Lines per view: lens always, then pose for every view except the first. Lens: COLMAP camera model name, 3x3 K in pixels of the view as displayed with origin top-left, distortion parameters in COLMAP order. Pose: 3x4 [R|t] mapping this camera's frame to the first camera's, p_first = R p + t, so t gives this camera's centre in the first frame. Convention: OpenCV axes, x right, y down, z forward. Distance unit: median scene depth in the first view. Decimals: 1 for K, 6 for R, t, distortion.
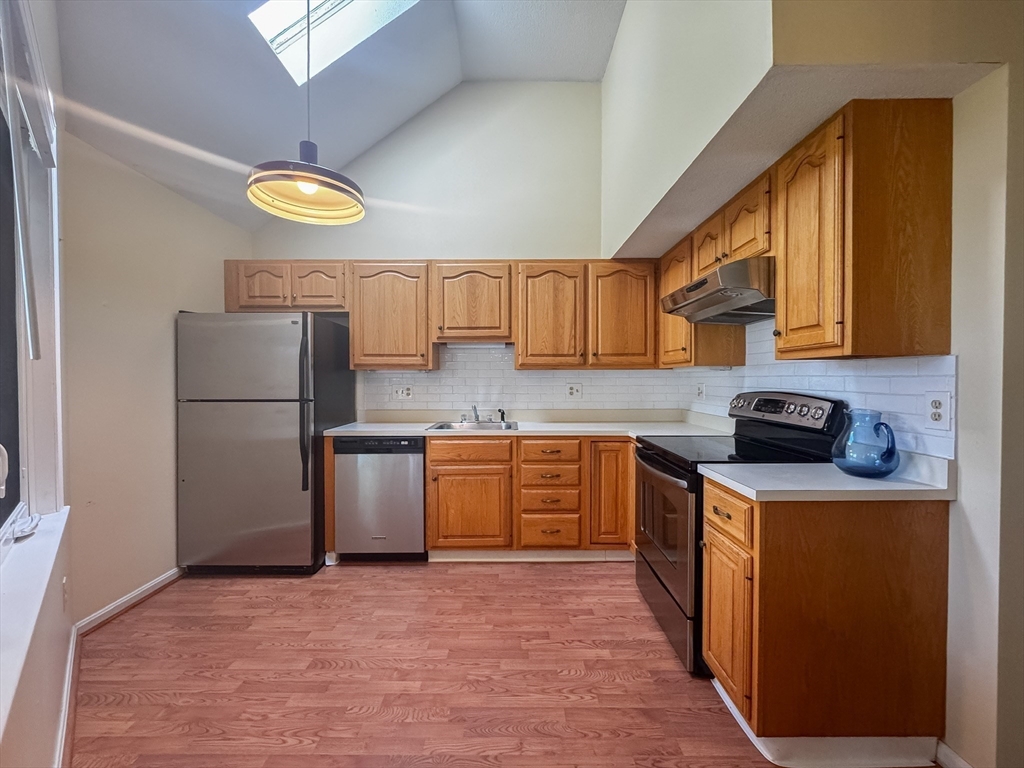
lens RADIAL K [[415.6, 0, 528.1], [0, 415.6, 385.8], [0, 0, 1]] dist [-0.001248, -0.000102]
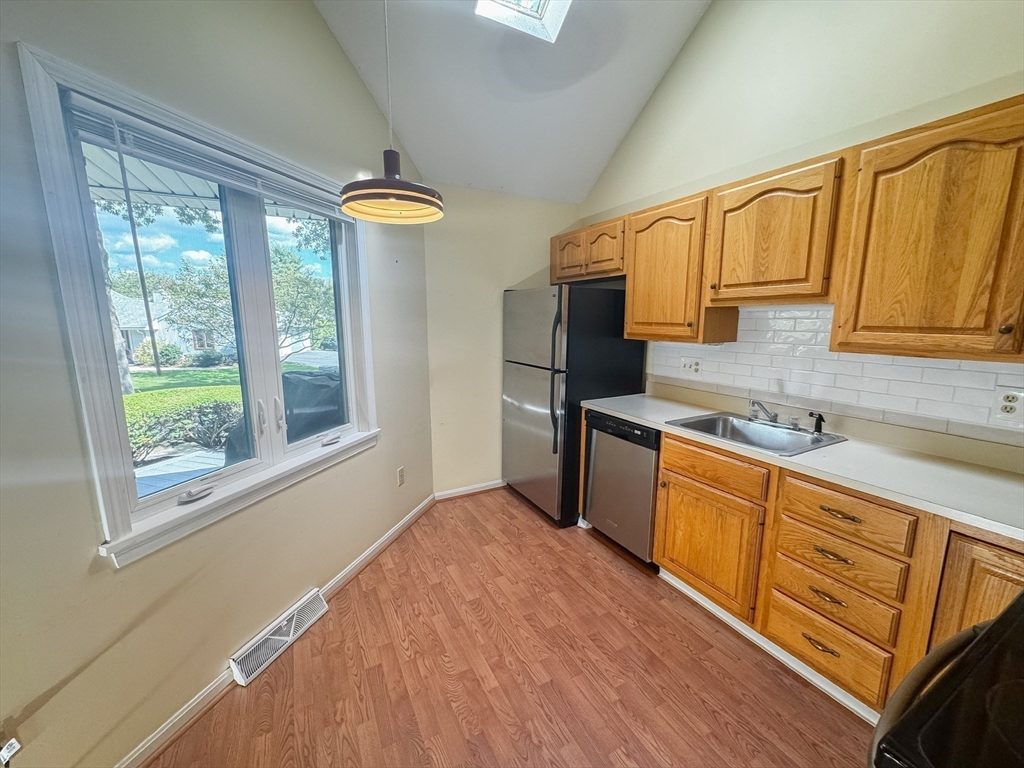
lens RADIAL K [[418.1, 0, 513.6], [0, 418.1, 385.7], [0, 0, 1]] dist [-0.000273, -0.000150]
pose [[0.445287, 0.151242, -0.882522, 0.319552], [-0.016017, 0.986819, 0.161034, -0.087323], [0.895245, -0.057571, 0.441840, 0.389953]]
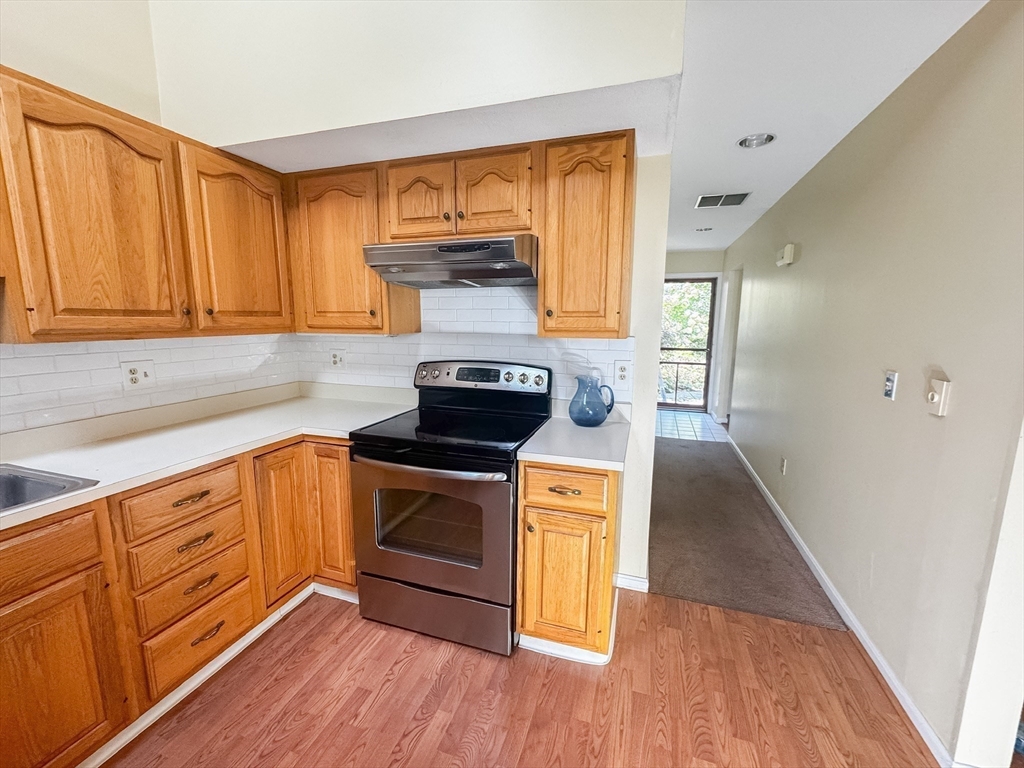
lens RADIAL K [[411.1, 0, 513.2], [0, 411.1, 383.7], [0, 0, 1]] dist [-0.002287, -0.000380]
pose [[0.335982, -0.140043, 0.931399, -0.276540], [0.008200, 0.989282, 0.145789, -0.062046], [-0.941833, -0.041345, 0.333530, 0.439987]]
